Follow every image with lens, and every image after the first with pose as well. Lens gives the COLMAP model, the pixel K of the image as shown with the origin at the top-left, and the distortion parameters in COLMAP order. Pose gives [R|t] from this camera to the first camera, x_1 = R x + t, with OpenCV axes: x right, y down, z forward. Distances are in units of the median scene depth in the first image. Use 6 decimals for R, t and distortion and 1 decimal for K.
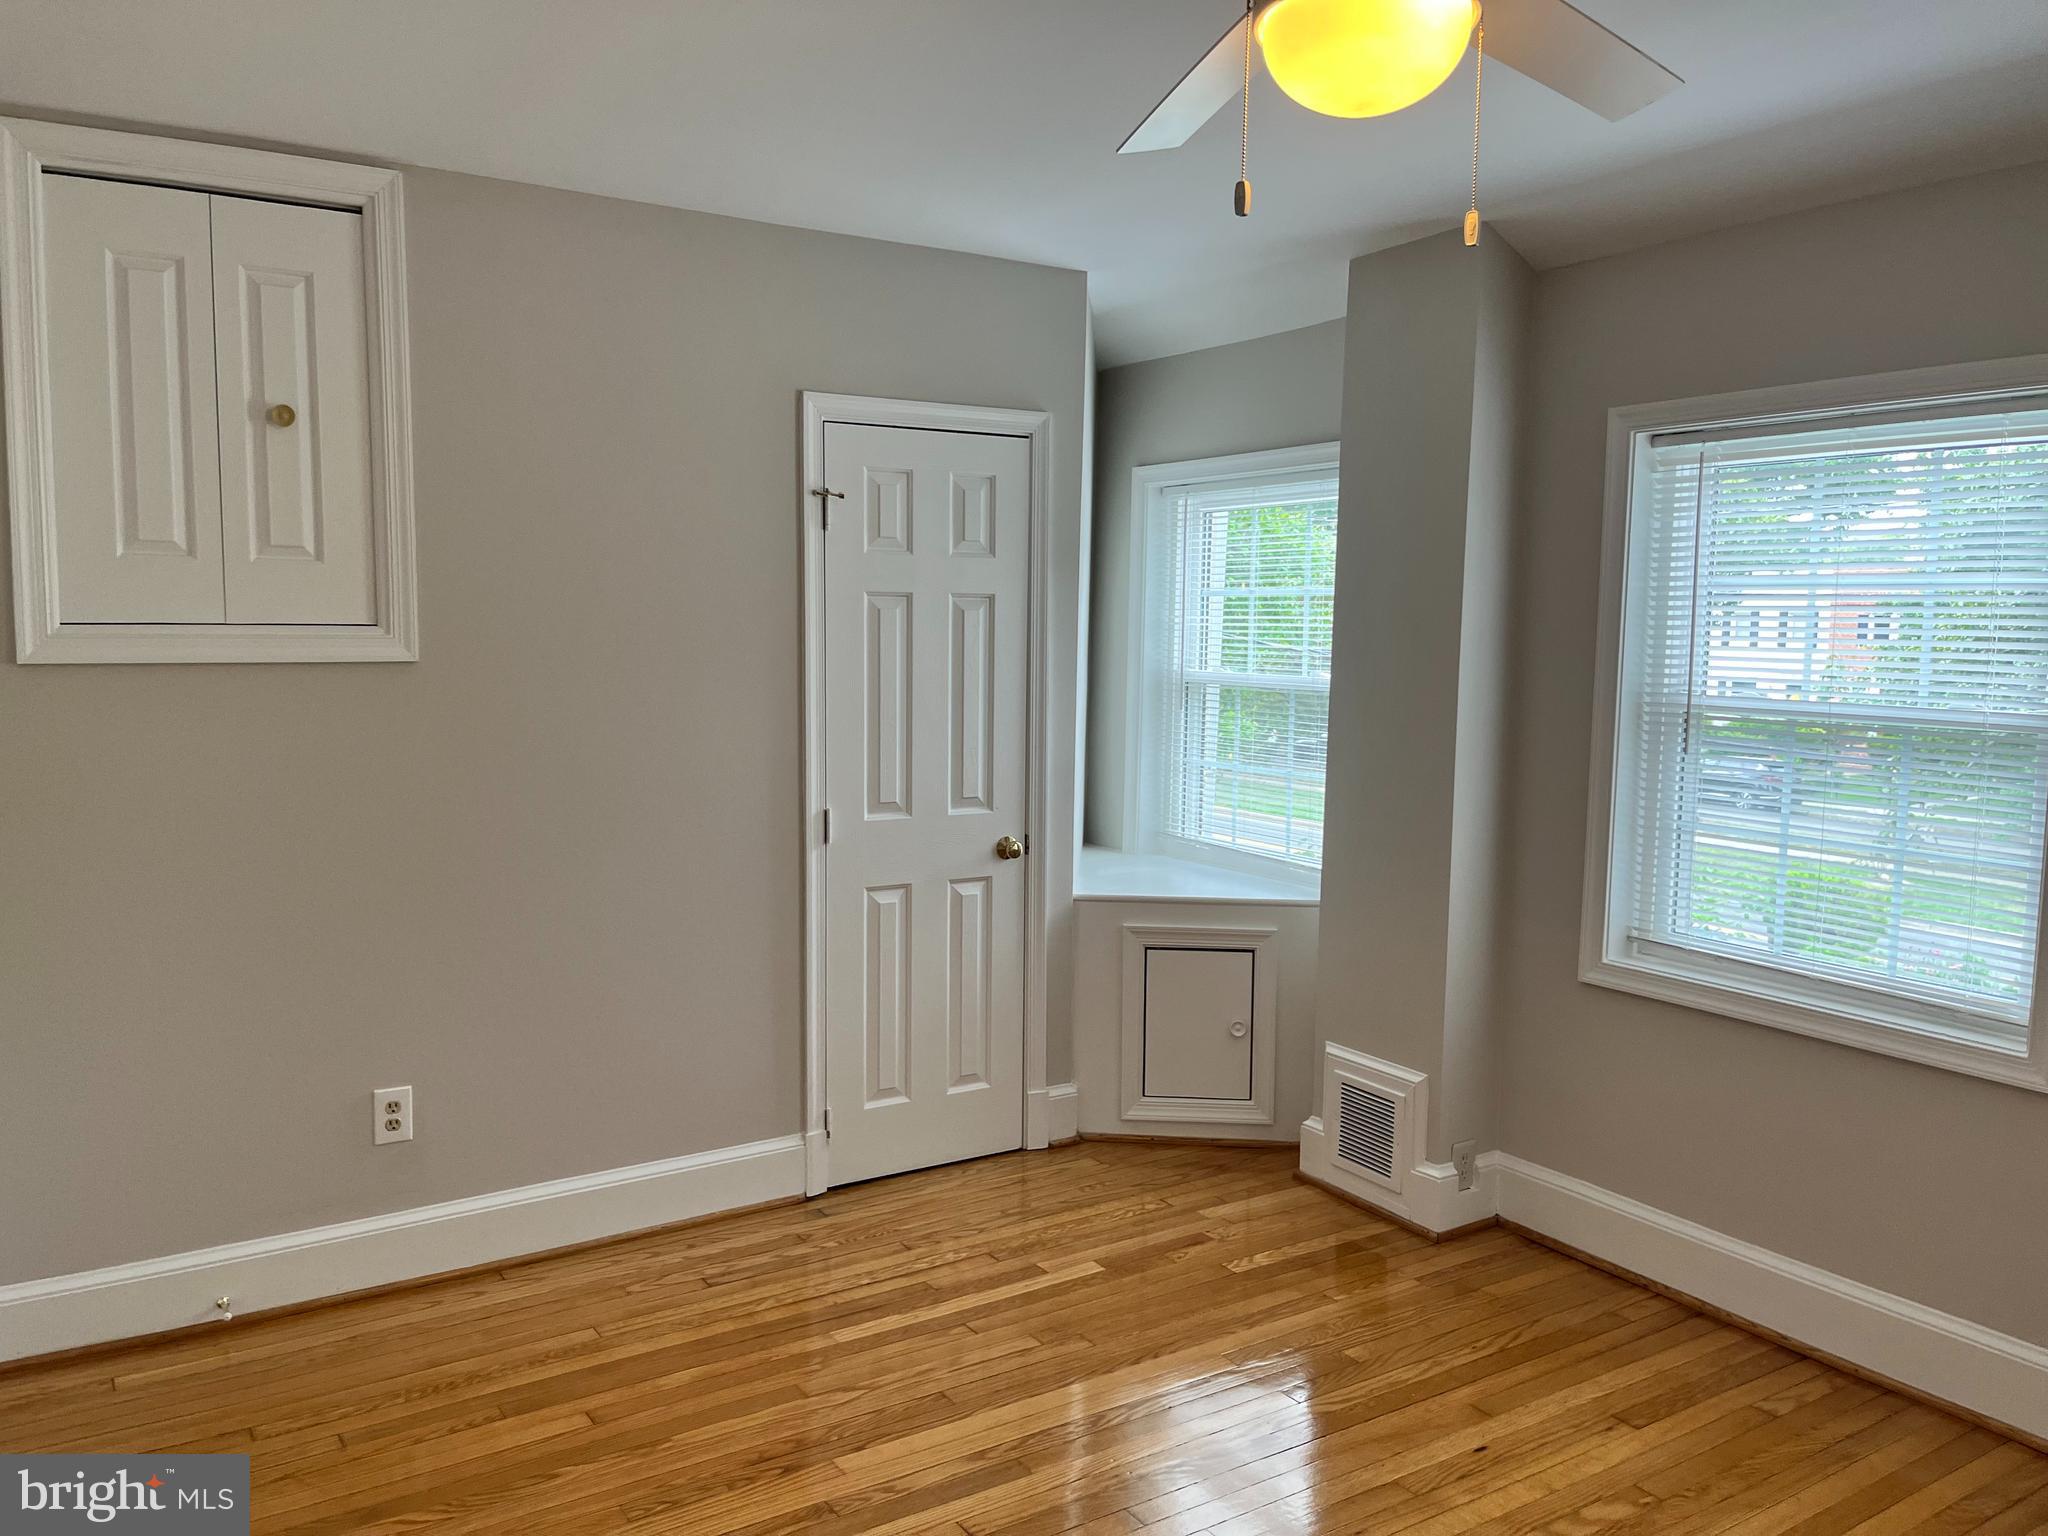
lens RADIAL K [[1555.2, 0, 1030.5], [0, 1555.2, 759.8], [0, 0, 1]] dist [0.056102, -0.077921]
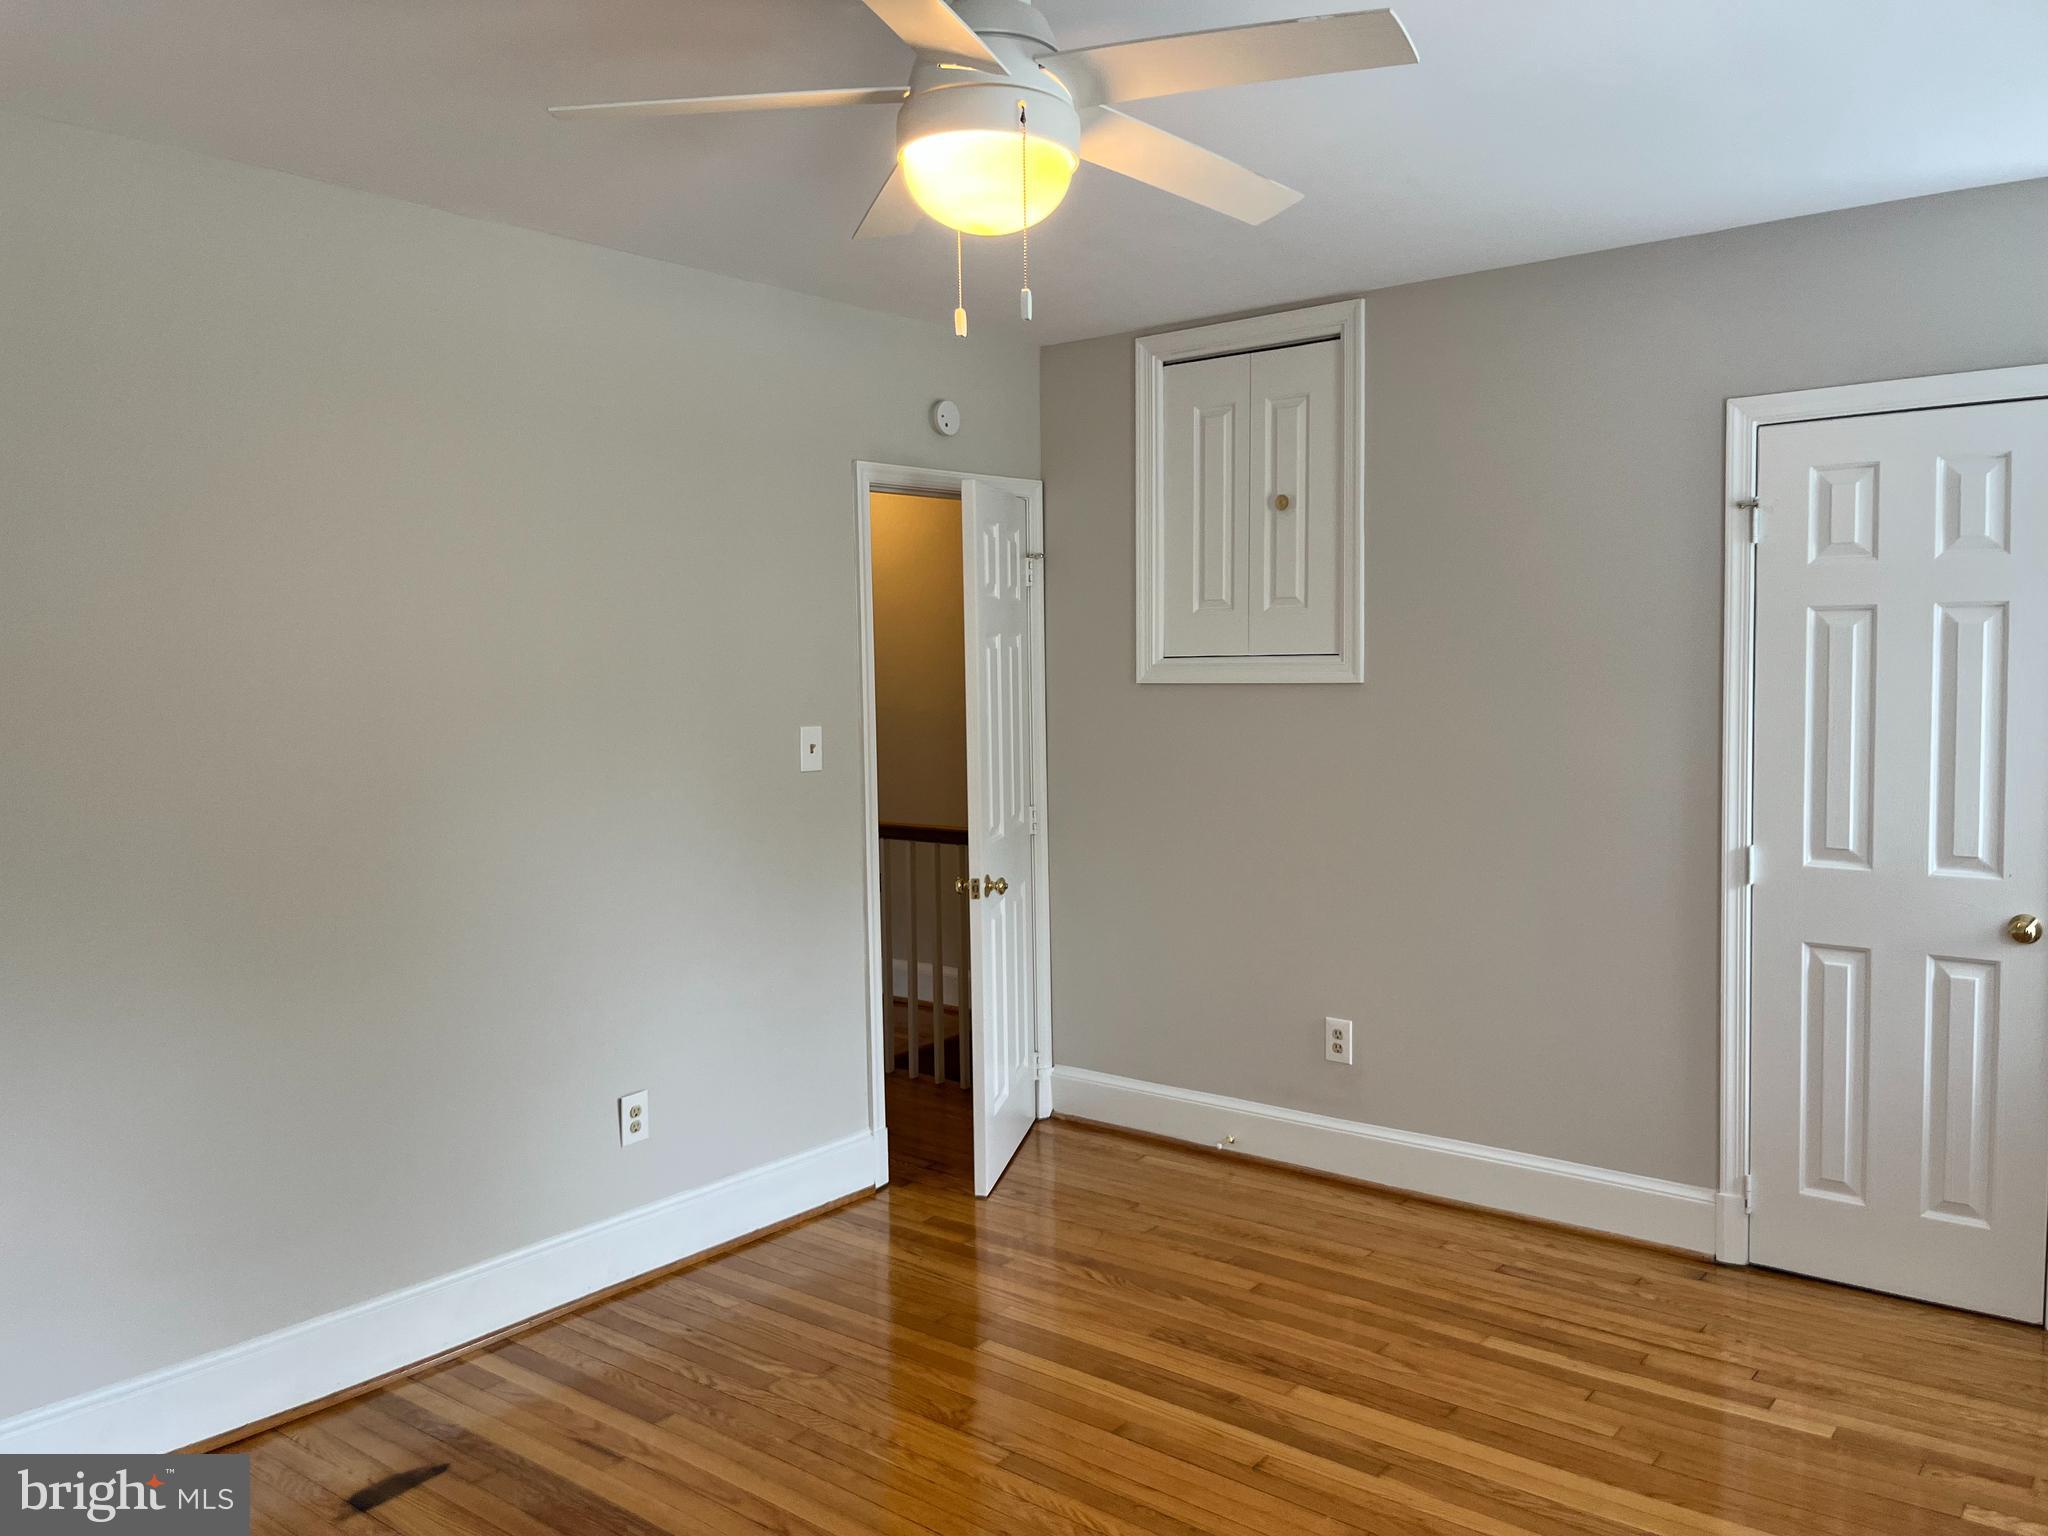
lens RADIAL K [[1555.2, 0, 1029.2], [0, 1555.2, 760.2], [0, 0, 1]] dist [0.056102, -0.077921]
pose [[0.322669, 0.049982, -0.945191, 0.689104], [-0.069815, 0.997141, 0.028896, -0.018733], [0.943934, 0.056664, 0.325236, 0.338176]]
